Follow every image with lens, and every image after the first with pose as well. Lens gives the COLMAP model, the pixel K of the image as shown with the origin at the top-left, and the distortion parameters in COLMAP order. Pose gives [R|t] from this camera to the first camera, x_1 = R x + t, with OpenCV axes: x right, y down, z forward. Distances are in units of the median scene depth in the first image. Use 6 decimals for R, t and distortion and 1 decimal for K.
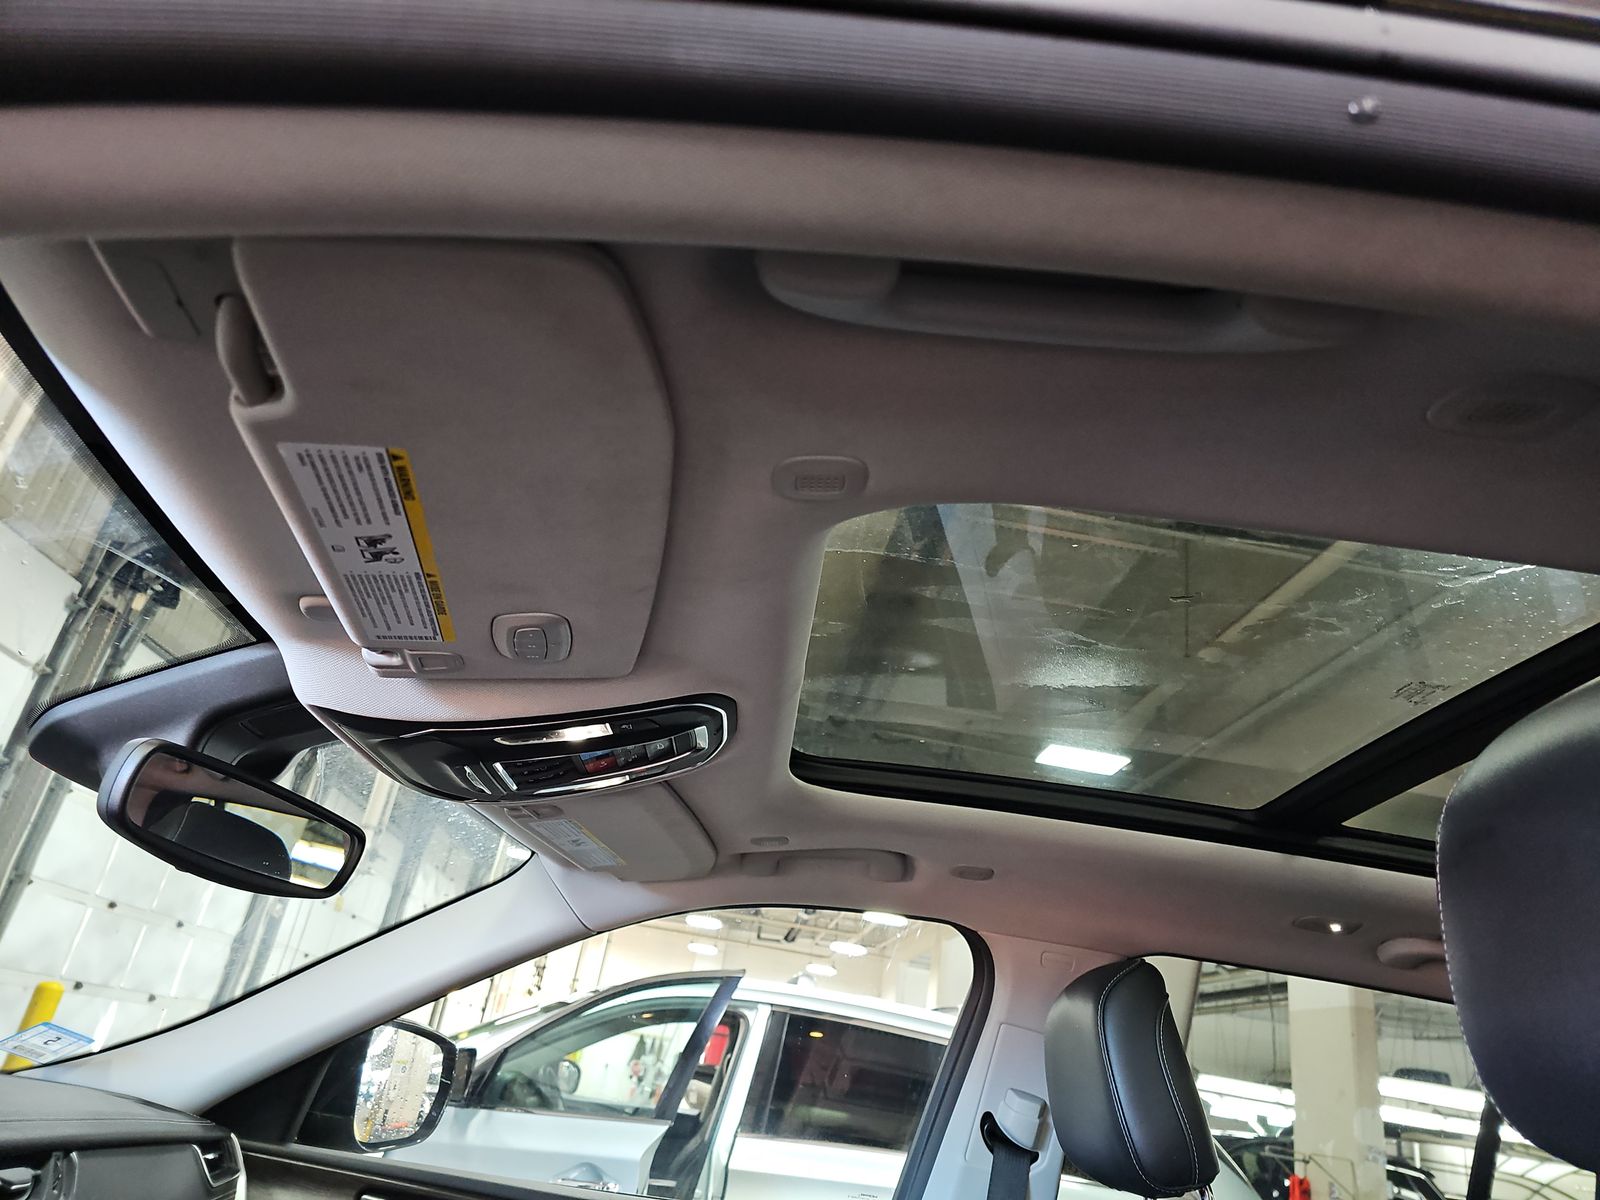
lens RADIAL K [[1071.6, 0, 801.0], [0, 1071.6, 602.1], [0, 0, 1]] dist [0.036243, -0.018219]
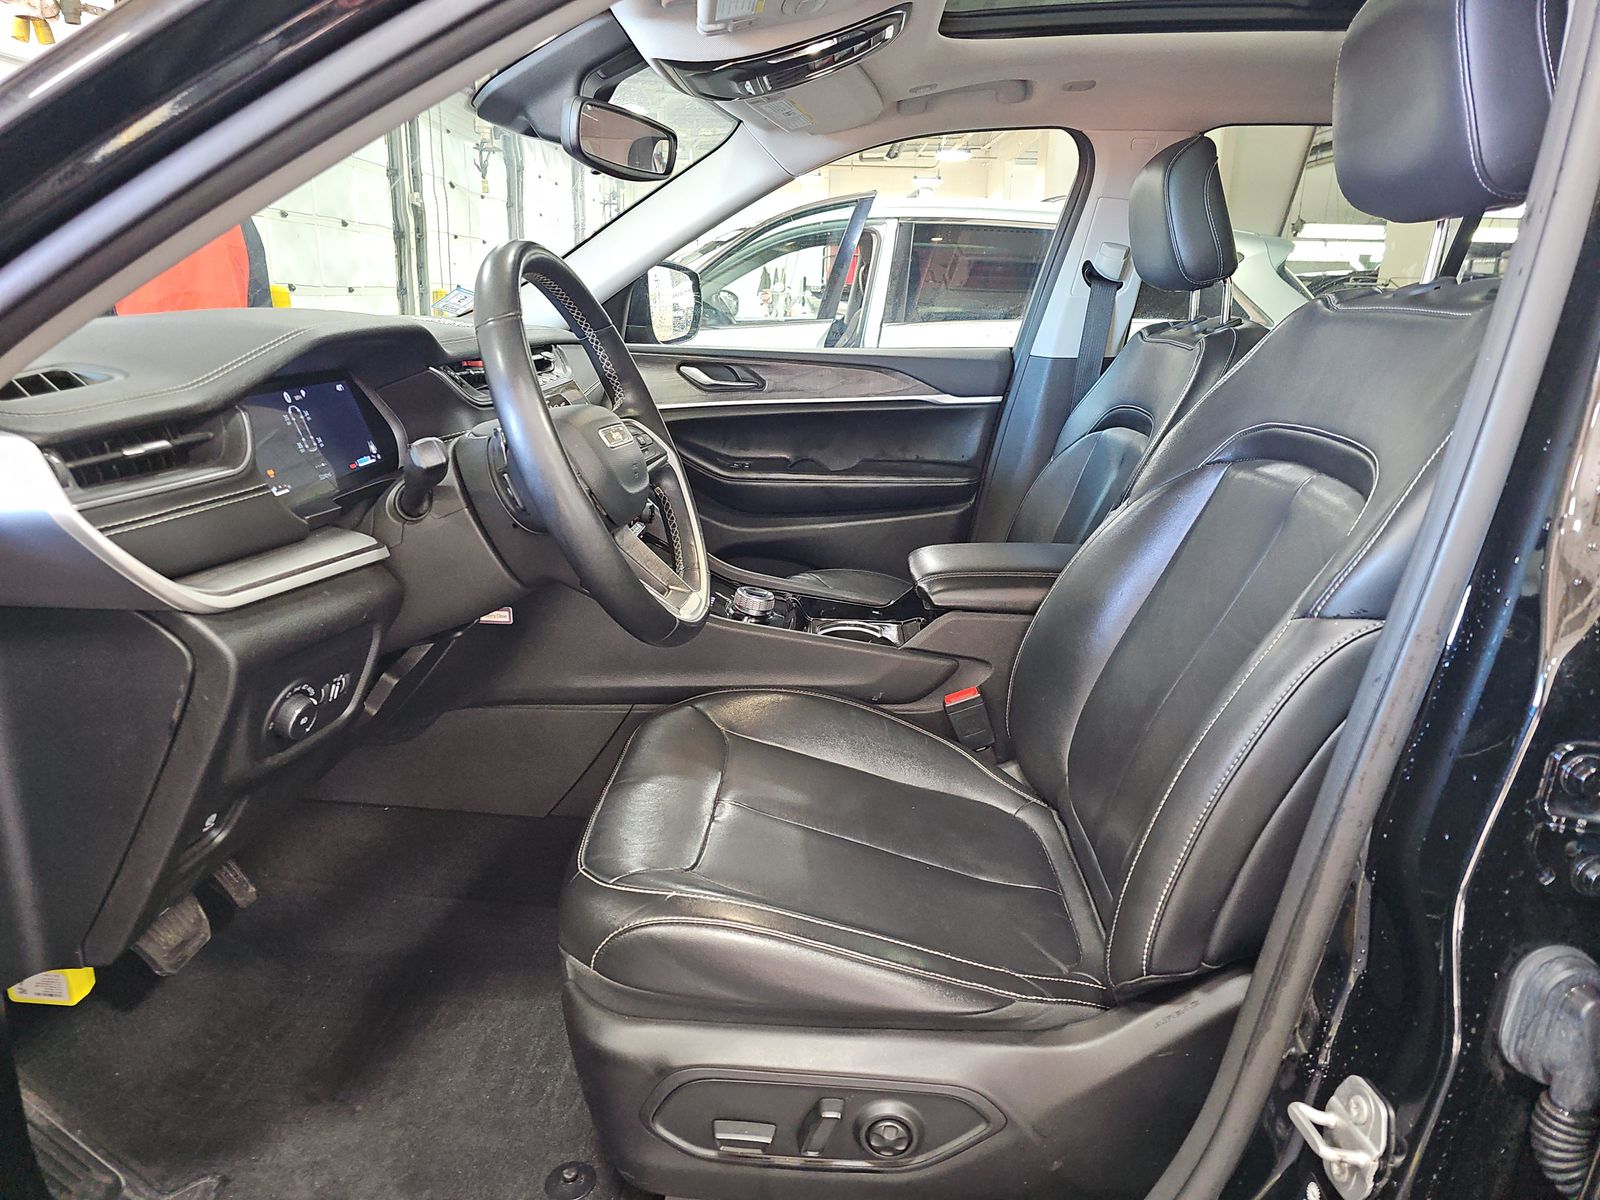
lens RADIAL K [[1071.6, 0, 802.6], [0, 1071.6, 599.1], [0, 0, 1]] dist [0.036243, -0.018219]
pose [[0.986360, -0.102479, -0.128814, -0.036462], [0.161042, 0.762732, 0.626342, -0.083886], [0.034063, -0.638543, 0.768832, -0.235611]]
